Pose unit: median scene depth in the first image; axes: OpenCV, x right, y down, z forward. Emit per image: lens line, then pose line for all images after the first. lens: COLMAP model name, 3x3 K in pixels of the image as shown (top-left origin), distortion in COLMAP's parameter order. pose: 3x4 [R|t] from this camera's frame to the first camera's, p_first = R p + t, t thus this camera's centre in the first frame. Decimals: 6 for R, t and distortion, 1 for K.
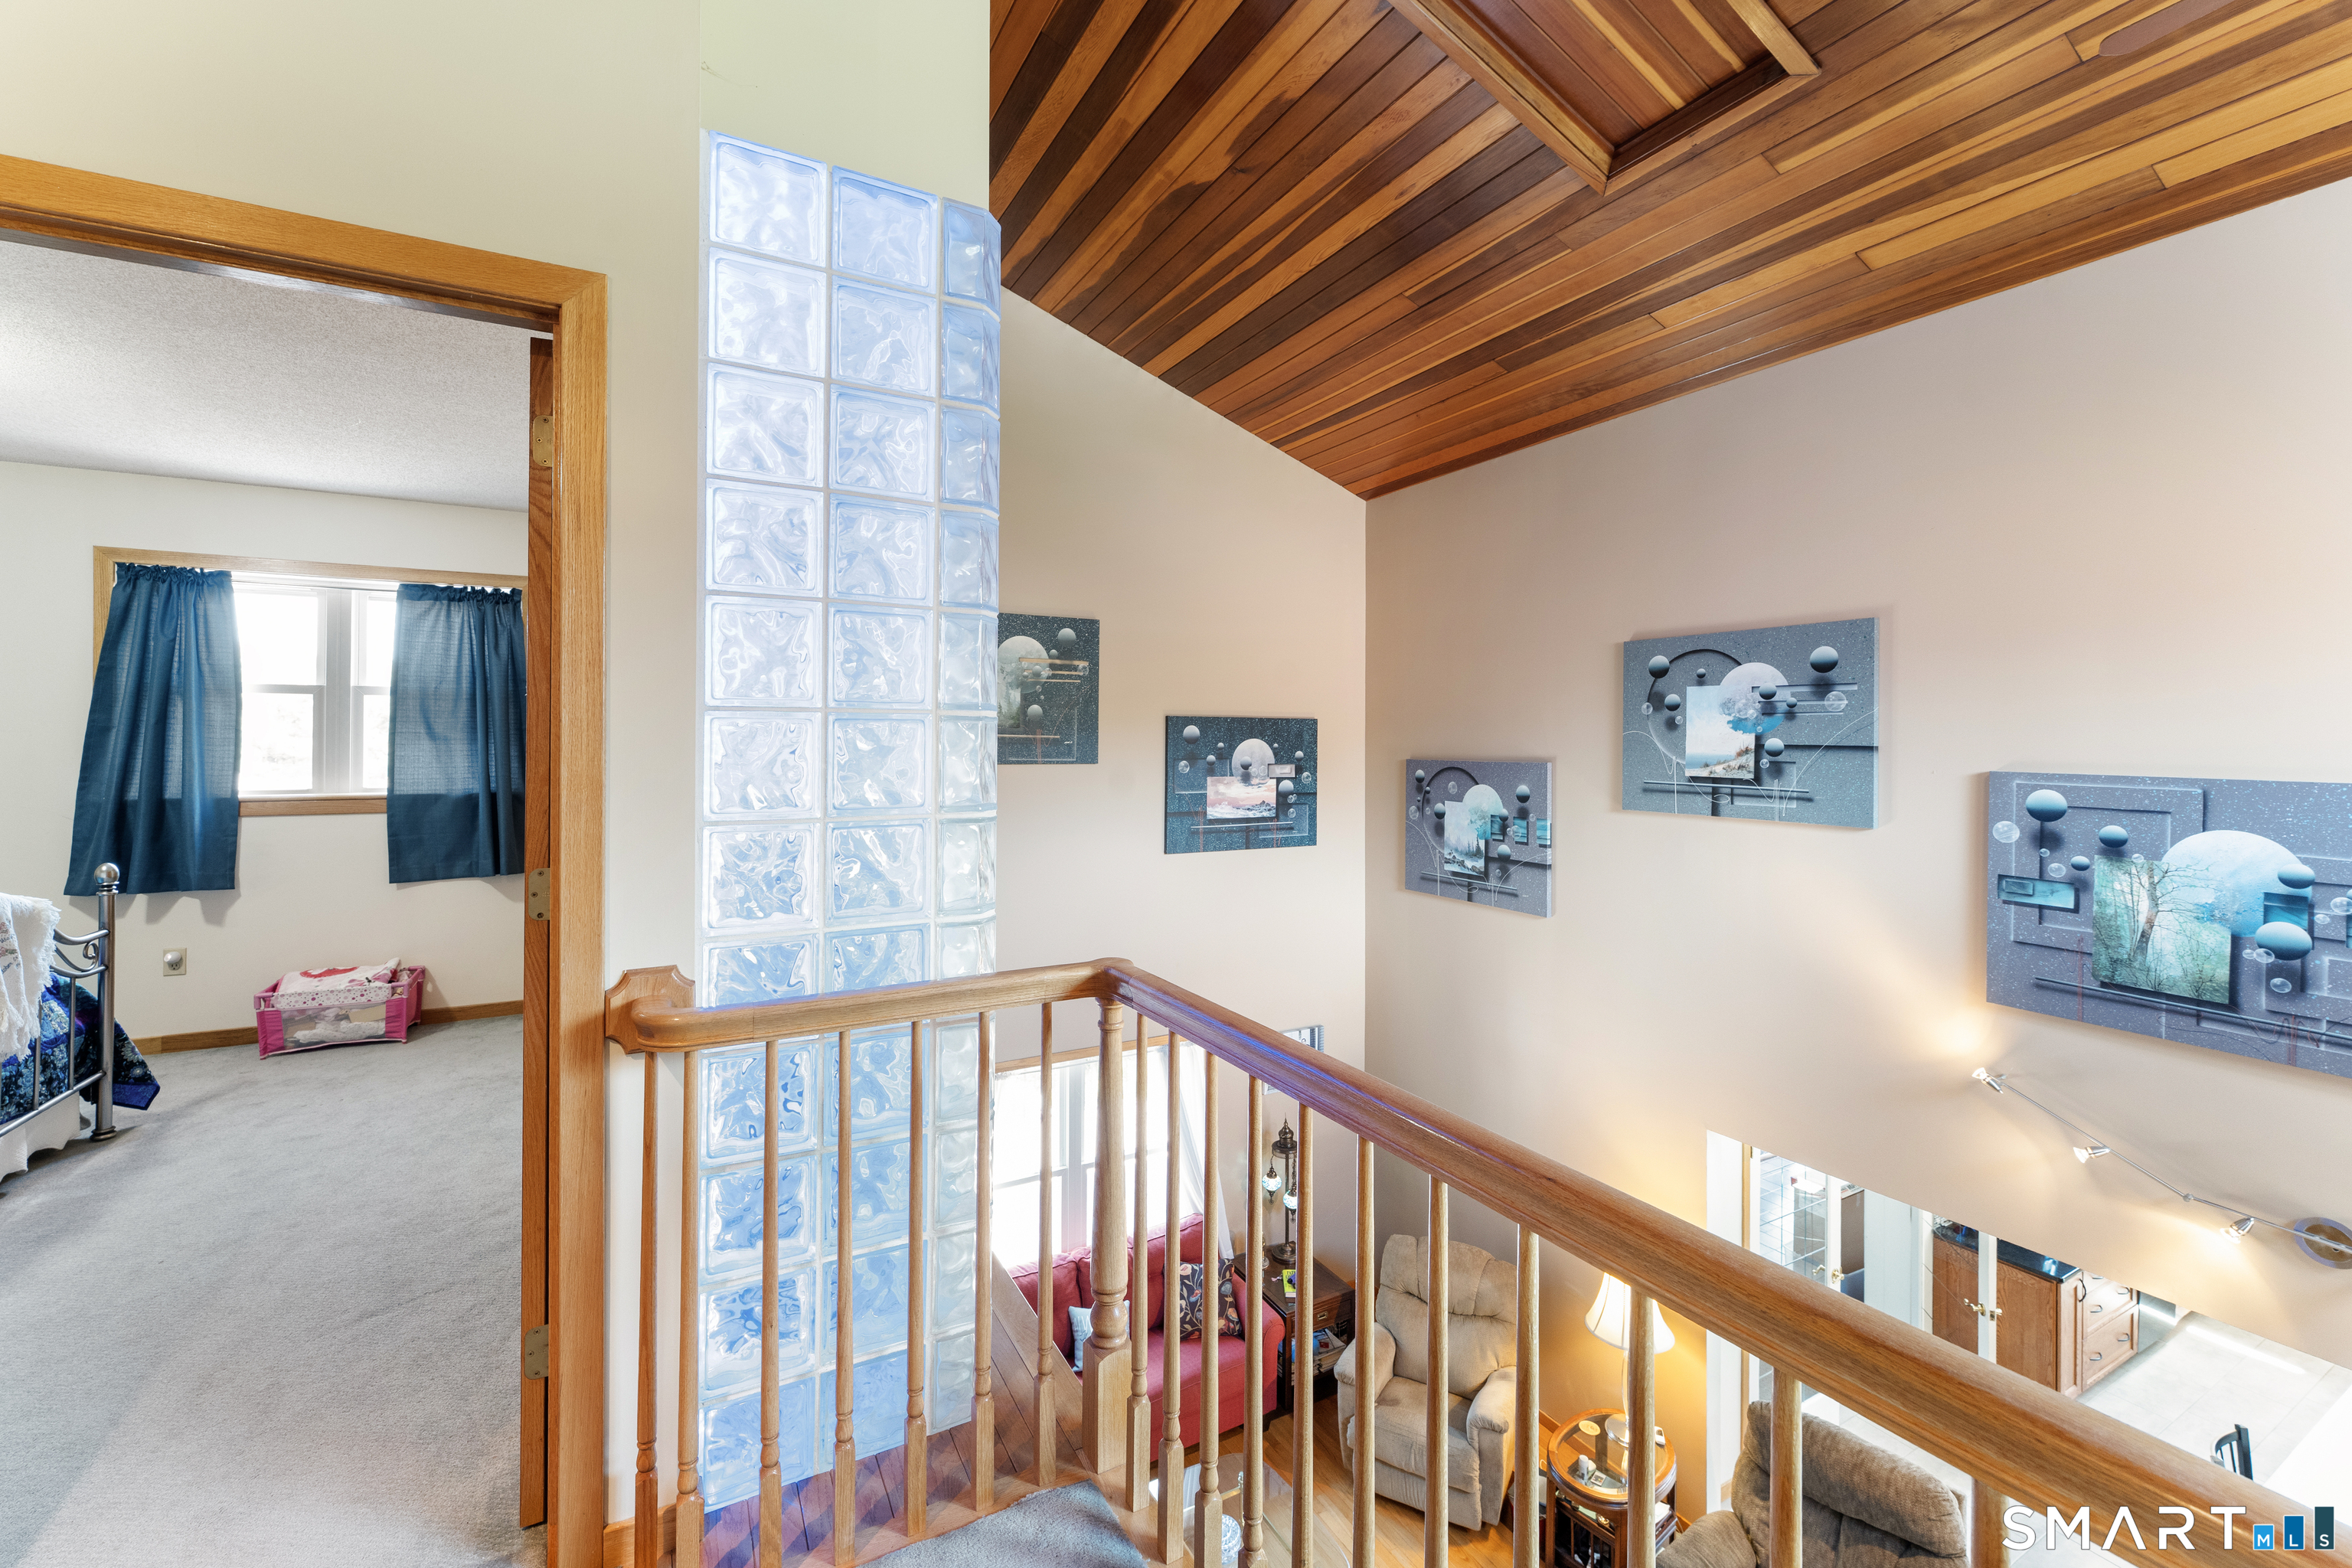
lens RADIAL K [[955.1, 0, 1184.9], [0, 955.1, 733.2], [0, 0, 1]] dist [-0.001276, 0.001111]
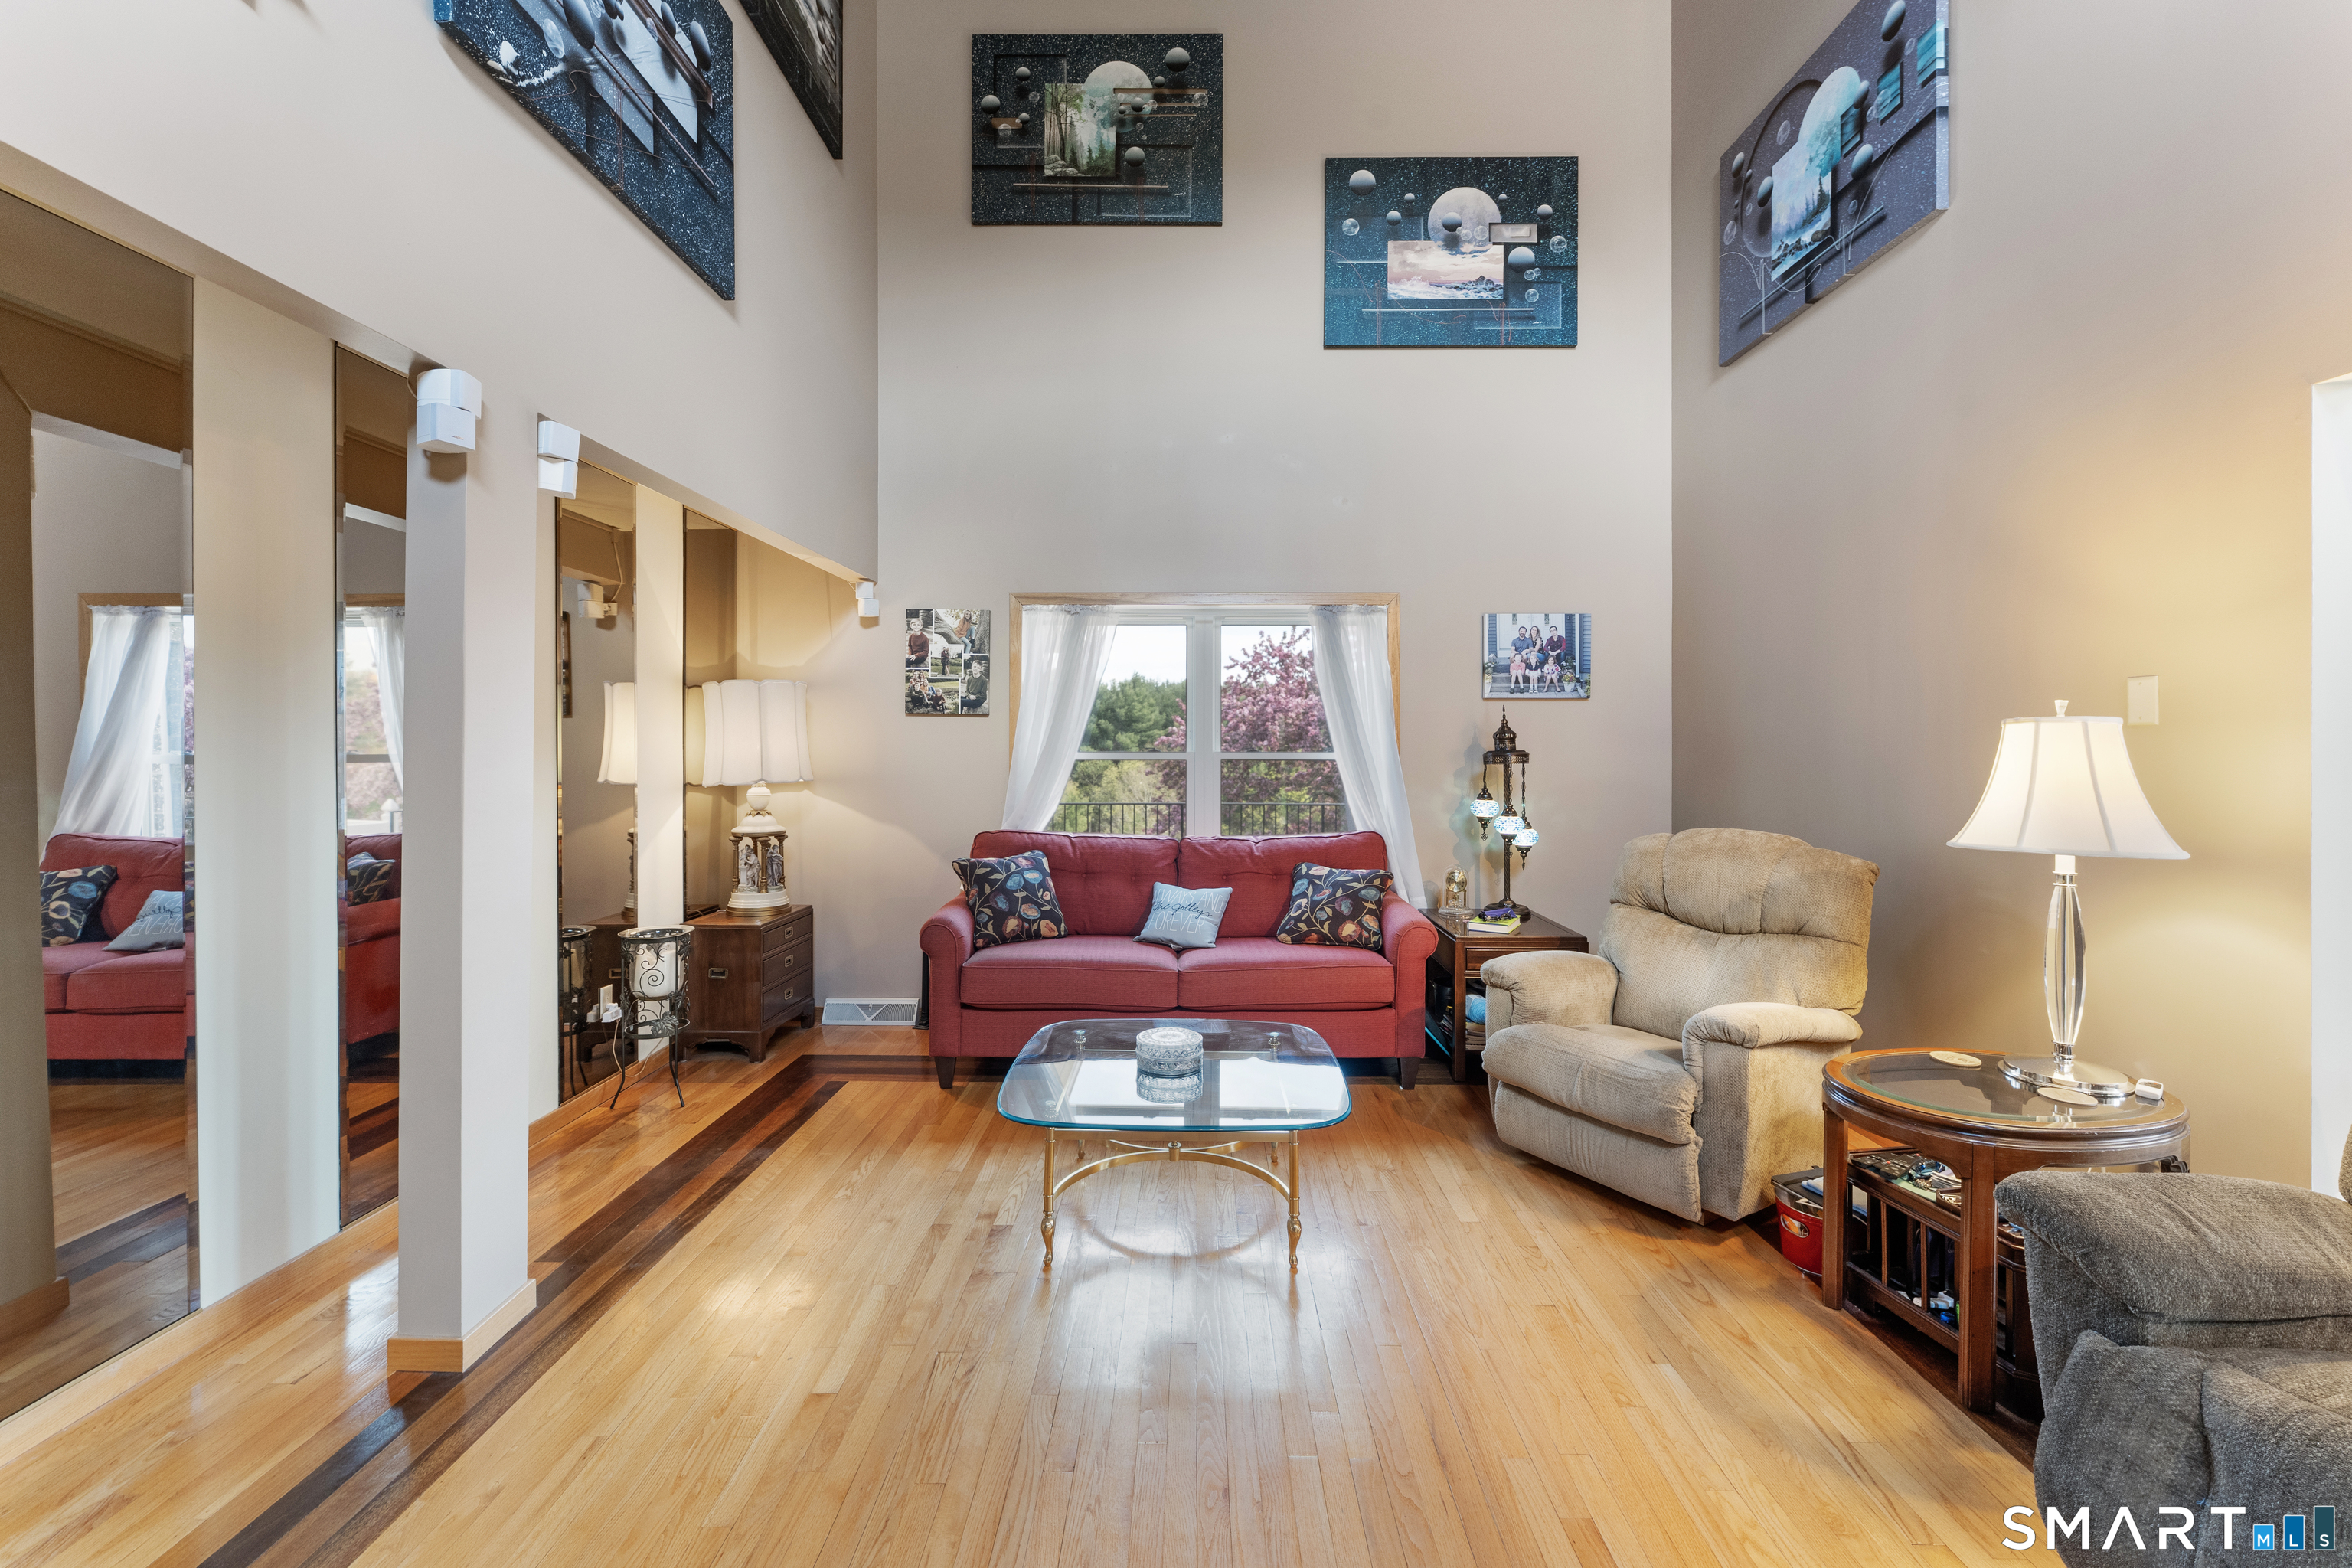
lens RADIAL K [[955.1, 0, 1180.0], [0, 955.1, 754.6], [0, 0, 1]] dist [-0.001276, 0.001111]
pose [[0.869614, -0.002864, -0.493724, 0.281360], [0.008551, 0.999921, 0.009261, 0.495319], [0.493658, -0.012275, 0.869569, 0.339942]]
